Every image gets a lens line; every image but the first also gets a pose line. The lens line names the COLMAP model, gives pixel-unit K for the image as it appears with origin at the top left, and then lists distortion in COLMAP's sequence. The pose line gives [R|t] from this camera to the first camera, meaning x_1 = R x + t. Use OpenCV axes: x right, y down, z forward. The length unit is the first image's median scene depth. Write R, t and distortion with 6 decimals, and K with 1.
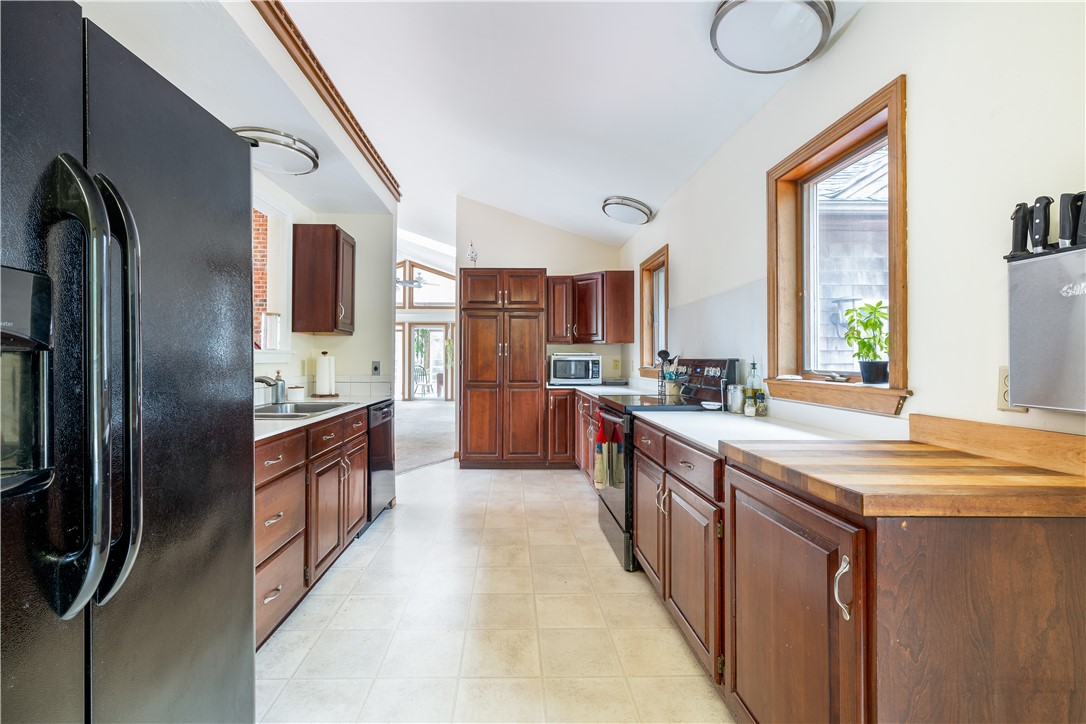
lens RADIAL K [[466.8, 0, 543.0], [0, 466.8, 362.0], [0, 0, 1]] dist [0.000219, 0.000017]
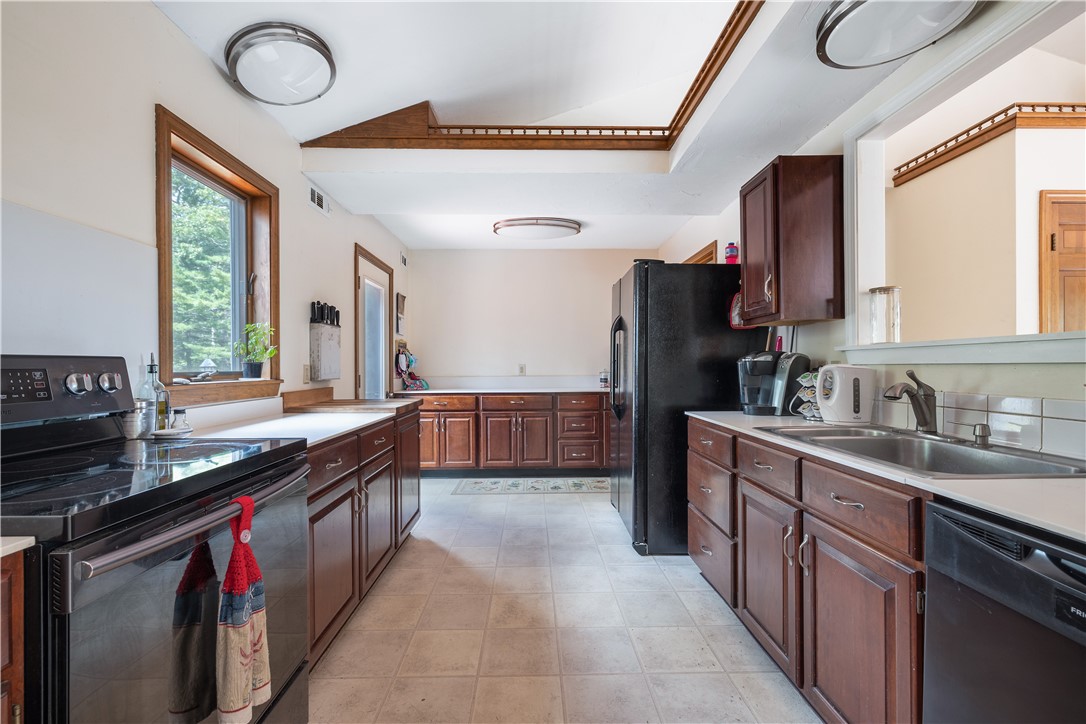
lens RADIAL K [[466.8, 0, 543.0], [0, 466.8, 362.0], [0, 0, 1]] dist [0.000219, 0.000017]
pose [[-0.999054, 0.002023, 0.043450, -0.181335], [0.001899, 0.999994, -0.002895, 0.003578], [-0.043455, -0.002810, -0.999051, 2.024055]]
